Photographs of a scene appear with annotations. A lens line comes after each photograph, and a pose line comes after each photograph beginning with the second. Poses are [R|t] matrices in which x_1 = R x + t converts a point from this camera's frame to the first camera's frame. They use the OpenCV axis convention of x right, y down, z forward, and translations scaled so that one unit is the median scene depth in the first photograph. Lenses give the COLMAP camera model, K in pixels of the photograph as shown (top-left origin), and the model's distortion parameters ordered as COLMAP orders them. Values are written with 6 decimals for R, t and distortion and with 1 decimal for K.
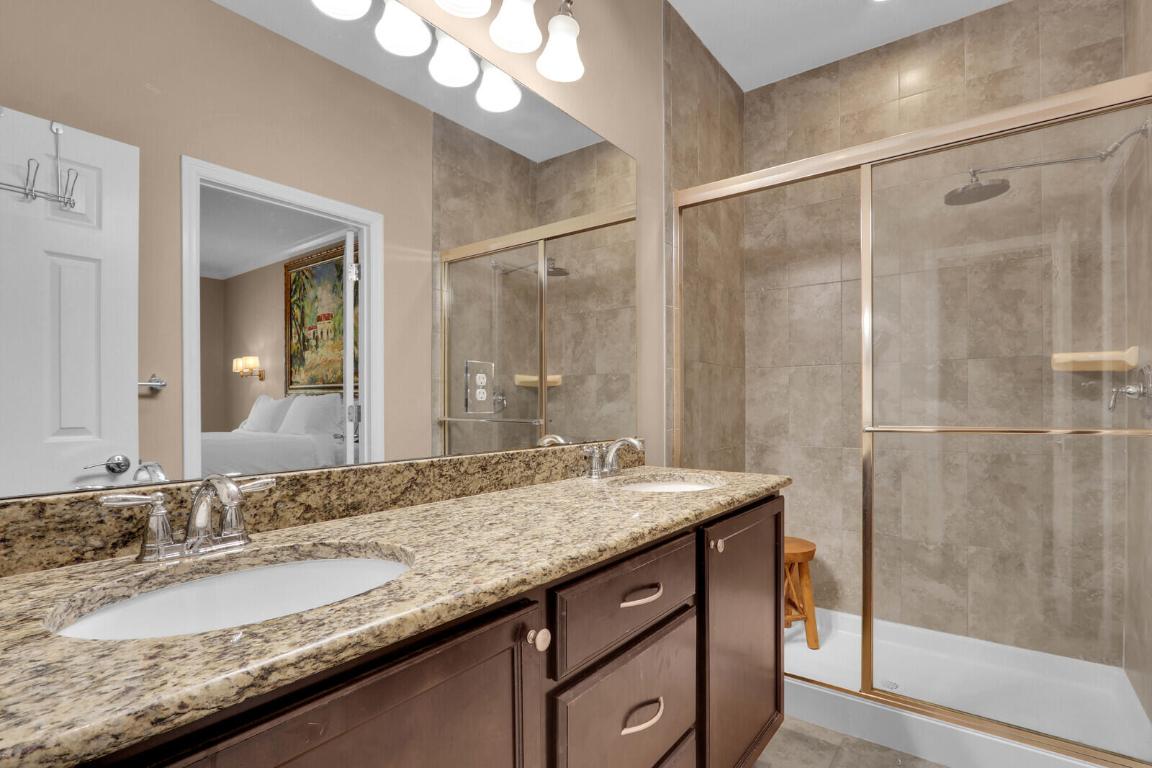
lens RADIAL K [[561.6, 0, 576.0], [0, 561.6, 384.0], [0, 0, 1]] dist [-0.007001, -0.000520]
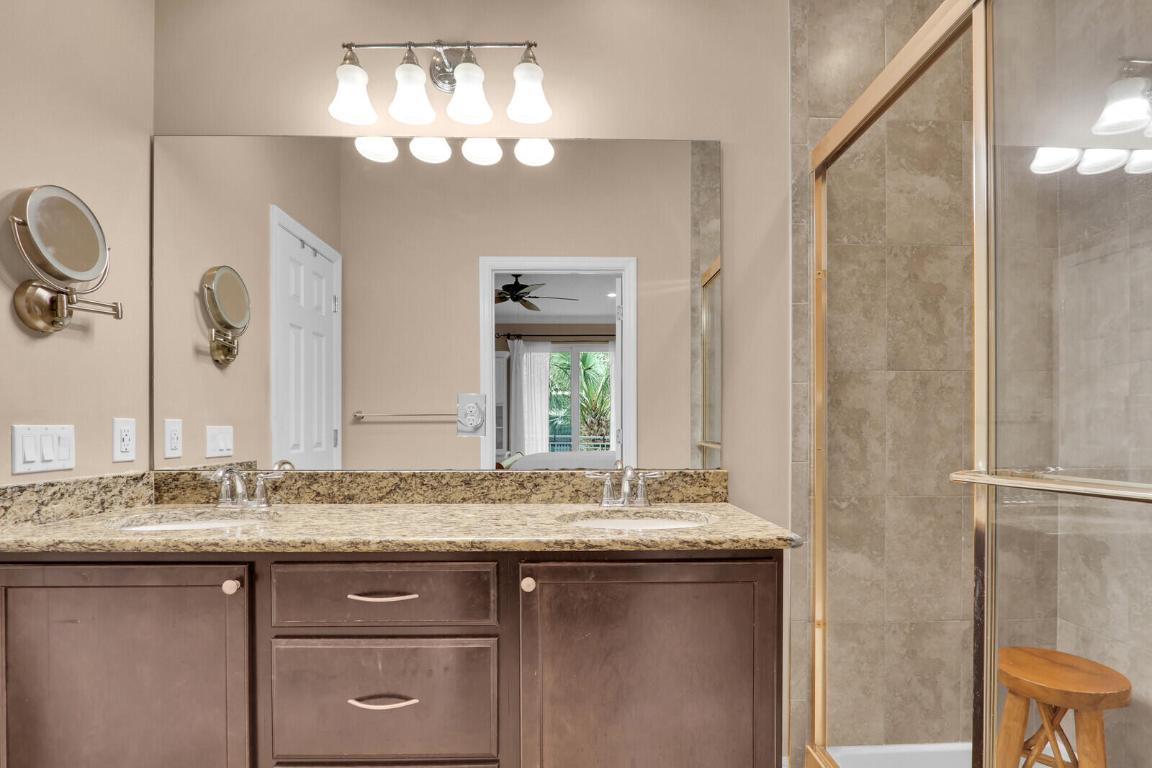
lens RADIAL K [[563.4, 0, 586.0], [0, 563.4, 422.9], [0, 0, 1]] dist [-0.017252, 0.000031]
pose [[0.620859, -0.005044, -0.783906, 1.012254], [0.026843, 0.999530, 0.014829, 0.012311], [0.783462, -0.030249, 0.620702, 0.493160]]
